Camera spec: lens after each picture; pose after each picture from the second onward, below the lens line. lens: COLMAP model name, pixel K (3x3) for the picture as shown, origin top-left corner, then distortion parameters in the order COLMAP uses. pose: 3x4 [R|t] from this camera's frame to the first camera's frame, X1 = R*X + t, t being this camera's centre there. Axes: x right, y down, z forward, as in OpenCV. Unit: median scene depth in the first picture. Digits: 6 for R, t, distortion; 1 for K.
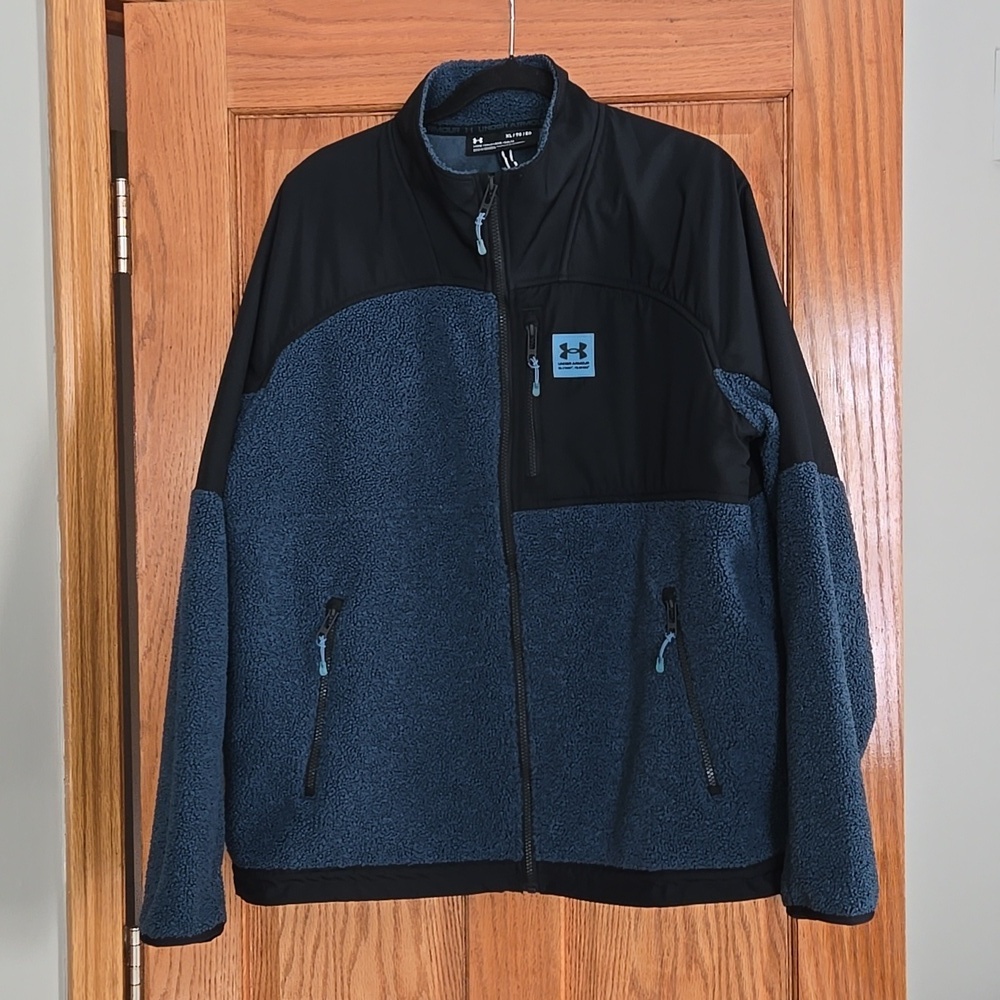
lens RADIAL K [[1325.6, 0, 499.8], [0, 1325.6, 497.7], [0, 0, 1]] dist [0.045634, 0.000000]
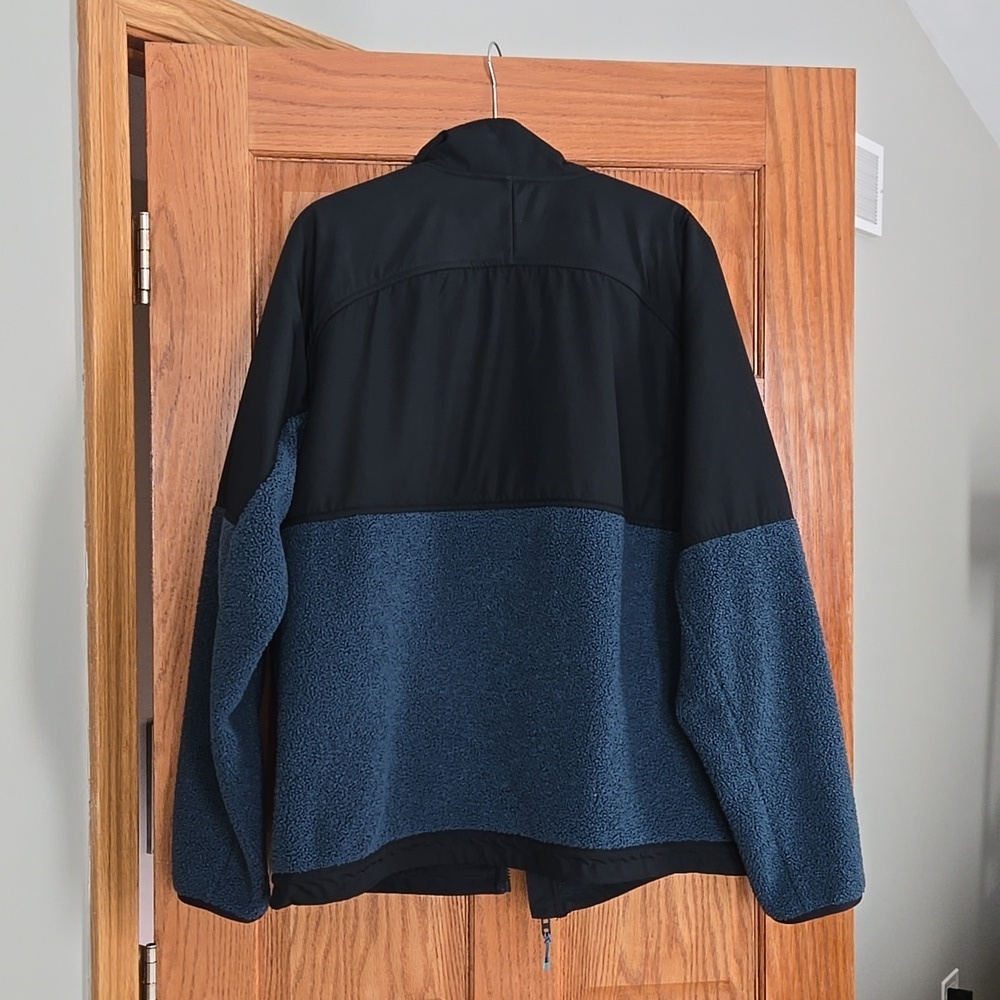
lens RADIAL K [[1325.6, 0, 499.4], [0, 1325.6, 501.5], [0, 0, 1]] dist [0.045634, 0.000000]
pose [[0.977108, 0.003436, 0.212715, -0.235632], [-0.001666, 0.999962, -0.008502, -0.008775], [-0.212736, 0.007953, 0.977077, -0.057017]]
